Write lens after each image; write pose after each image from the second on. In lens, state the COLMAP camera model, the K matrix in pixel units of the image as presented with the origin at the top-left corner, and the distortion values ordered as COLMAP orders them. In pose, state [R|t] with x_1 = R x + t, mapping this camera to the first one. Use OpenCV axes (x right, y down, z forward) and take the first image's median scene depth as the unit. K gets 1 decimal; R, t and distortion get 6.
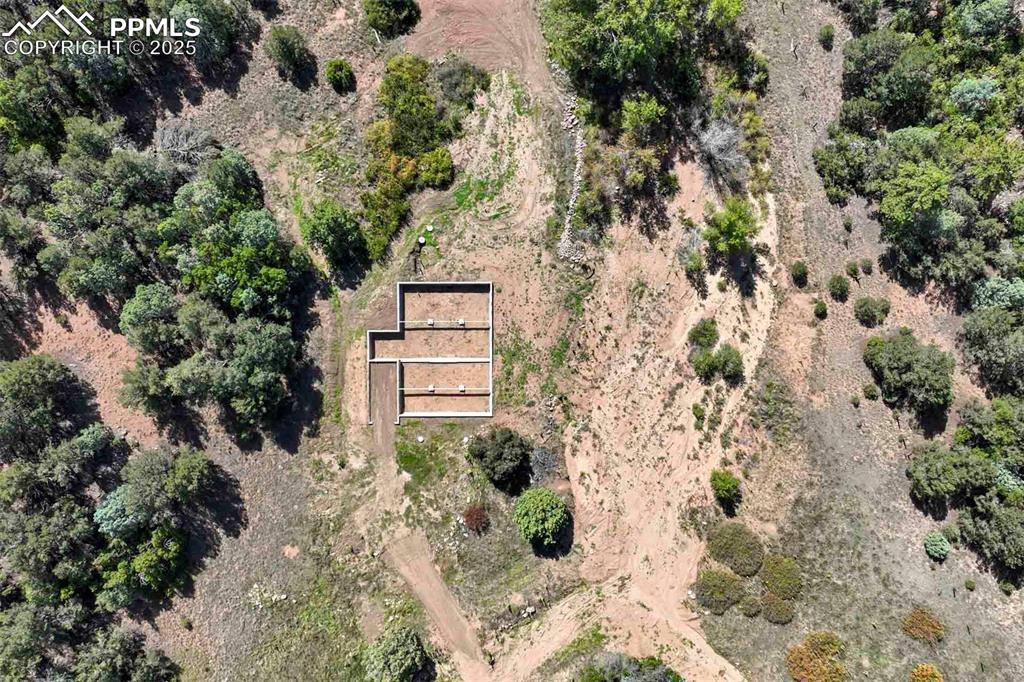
lens RADIAL K [[711.1, 0, 512.8], [0, 711.1, 338.9], [0, 0, 1]] dist [0.006130, 0.005167]
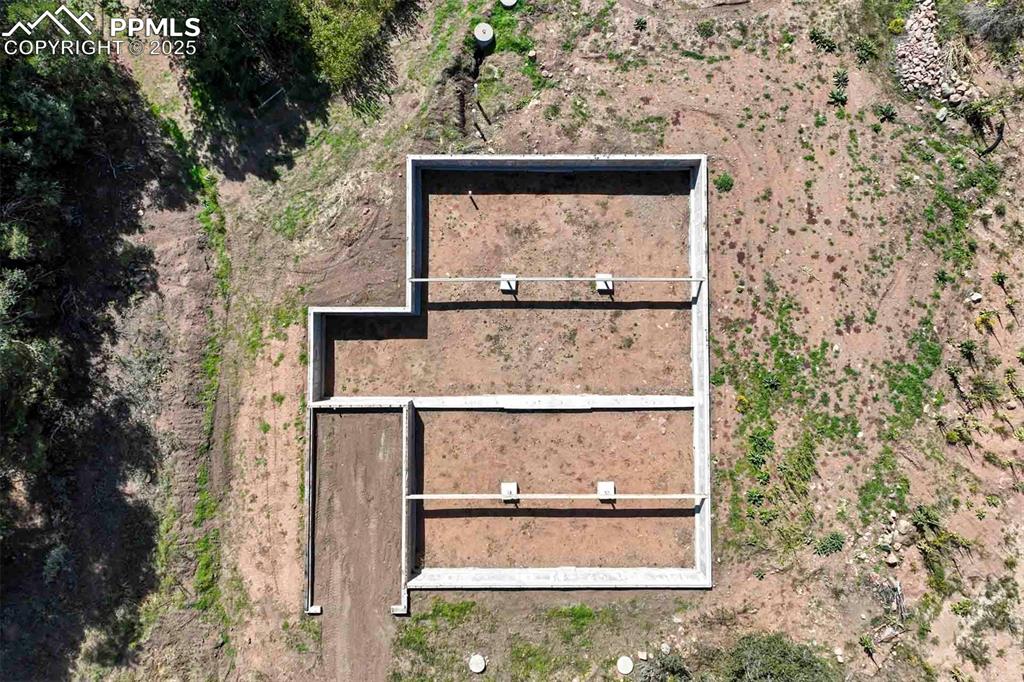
lens RADIAL K [[711.1, 0, 519.4], [0, 711.1, 304.6], [0, 0, 1]] dist [0.006130, 0.005167]
pose [[0.999842, 0.001635, 0.017714, -0.116983], [-0.000256, 0.996985, -0.077593, 0.010922], [-0.017788, 0.077576, 0.996828, 0.682671]]
